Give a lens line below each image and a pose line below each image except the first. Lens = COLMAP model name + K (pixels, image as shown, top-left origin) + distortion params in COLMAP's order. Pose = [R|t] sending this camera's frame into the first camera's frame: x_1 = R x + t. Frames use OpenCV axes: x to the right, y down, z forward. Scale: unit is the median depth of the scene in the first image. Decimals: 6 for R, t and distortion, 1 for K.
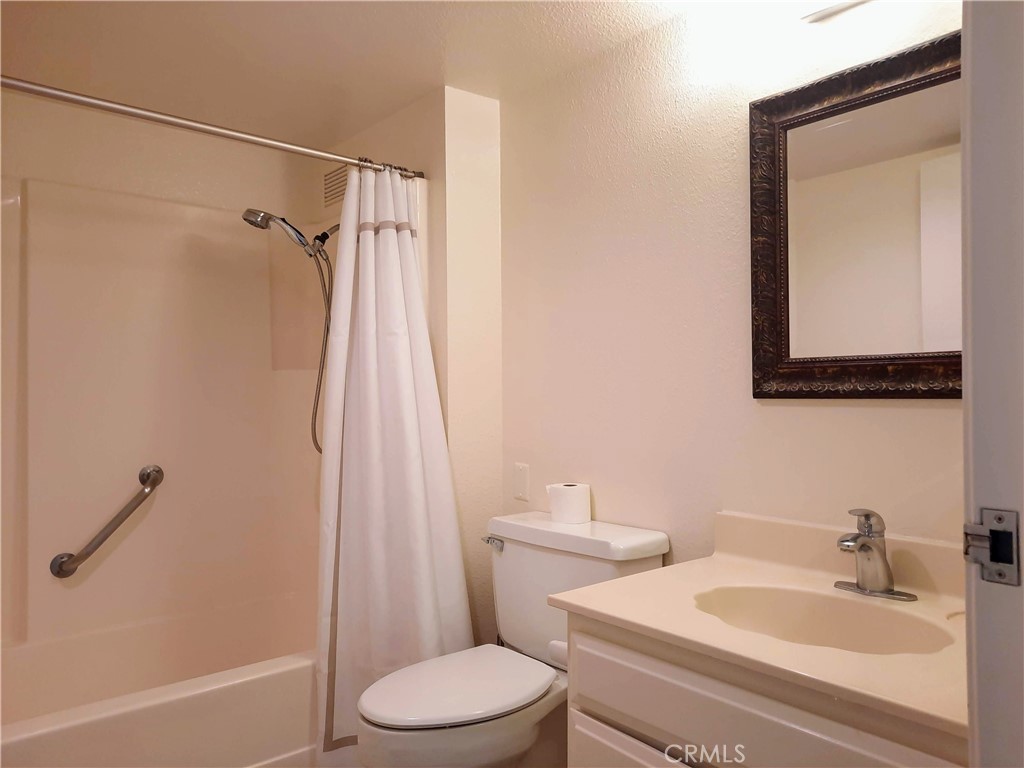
lens RADIAL K [[759.3, 0, 512.0], [0, 759.3, 384.0], [0, 0, 1]] dist [0.164288, -0.210207]
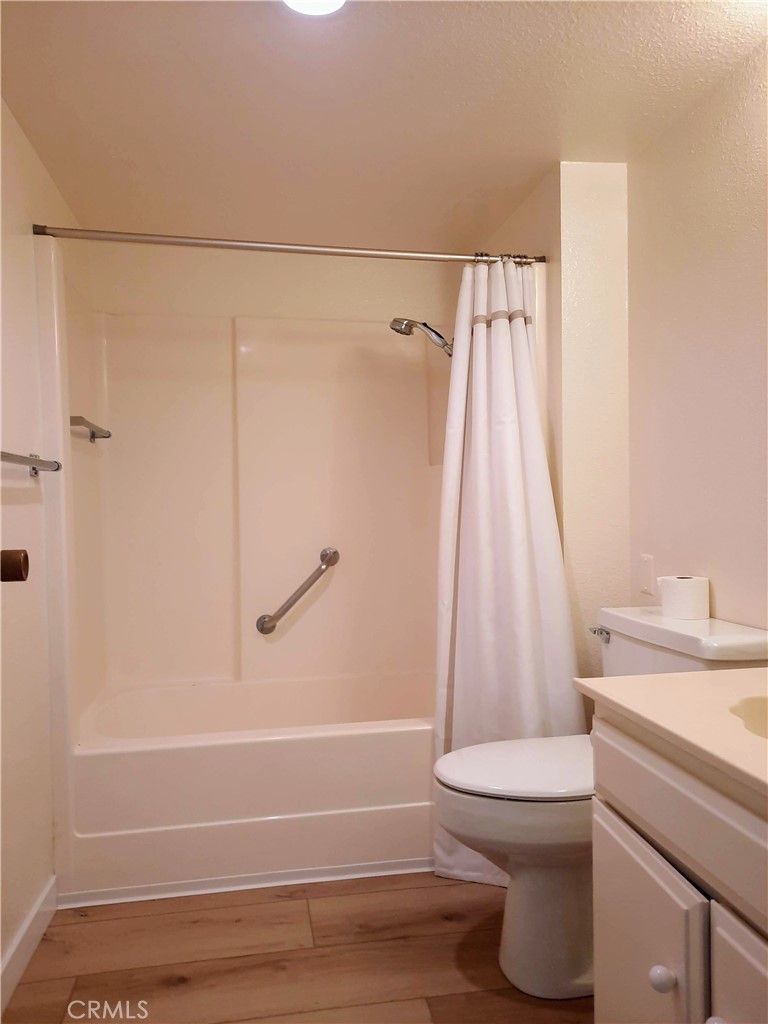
lens RADIAL K [[759.0, 0, 384.0], [0, 759.0, 512.0], [0, 0, 1]] dist [0.121754, -0.059371]
pose [[0.876703, -0.000324, -0.481033, 0.190415], [0.015383, 0.999507, 0.027364, 0.022771], [0.480787, -0.031390, 0.876275, 0.027889]]
